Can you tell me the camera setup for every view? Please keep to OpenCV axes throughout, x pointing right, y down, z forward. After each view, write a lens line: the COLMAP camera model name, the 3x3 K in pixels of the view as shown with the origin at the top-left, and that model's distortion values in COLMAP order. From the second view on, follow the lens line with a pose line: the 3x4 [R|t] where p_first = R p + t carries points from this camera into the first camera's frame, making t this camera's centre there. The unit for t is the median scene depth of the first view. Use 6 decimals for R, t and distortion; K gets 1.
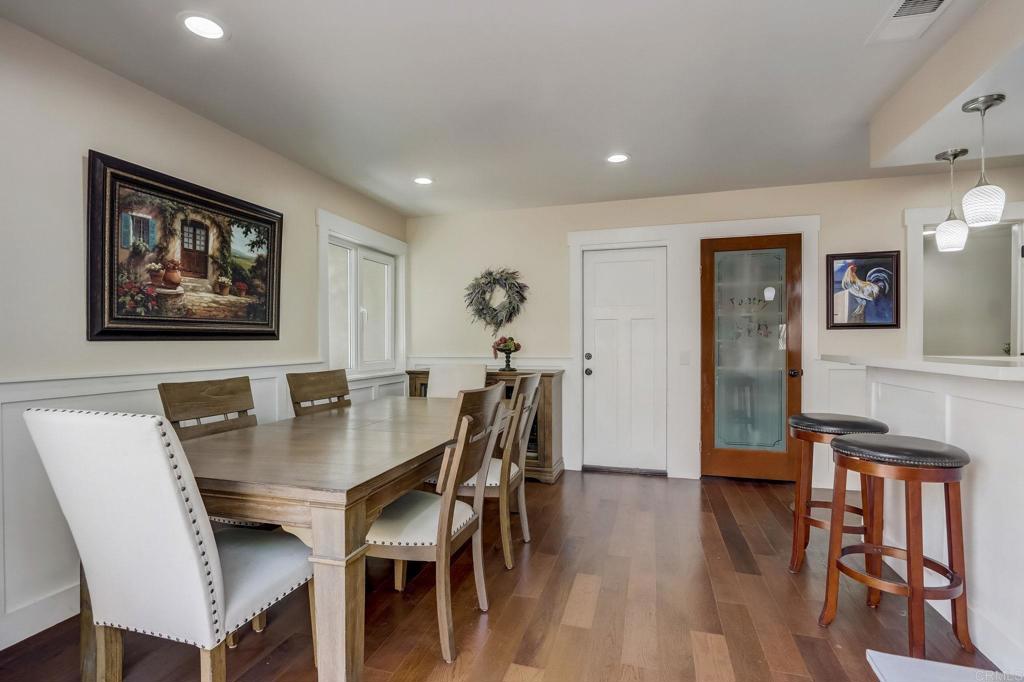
lens RADIAL K [[477.2, 0, 512.1], [0, 477.2, 340.6], [0, 0, 1]] dist [-0.003713, -0.000252]
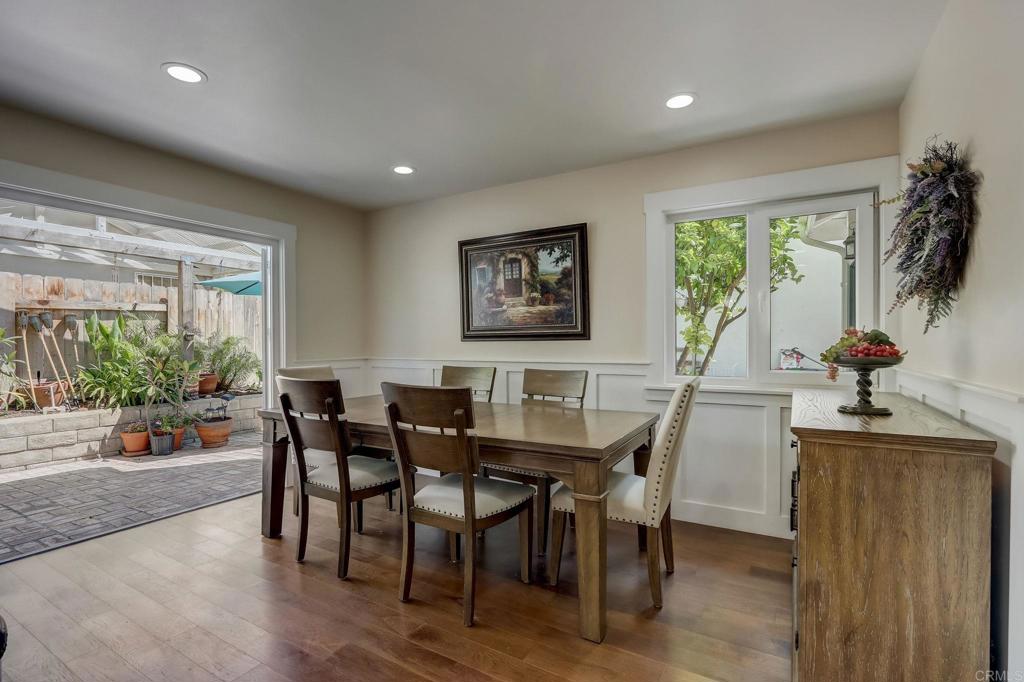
lens RADIAL K [[477.2, 0, 509.9], [0, 477.2, 341.7], [0, 0, 1]] dist [-0.003713, -0.000252]
pose [[-0.243126, 0.001818, -0.969993, 0.710788], [0.005832, 0.999983, 0.000412, 0.001733], [0.969977, -0.005557, -0.243132, 1.279669]]
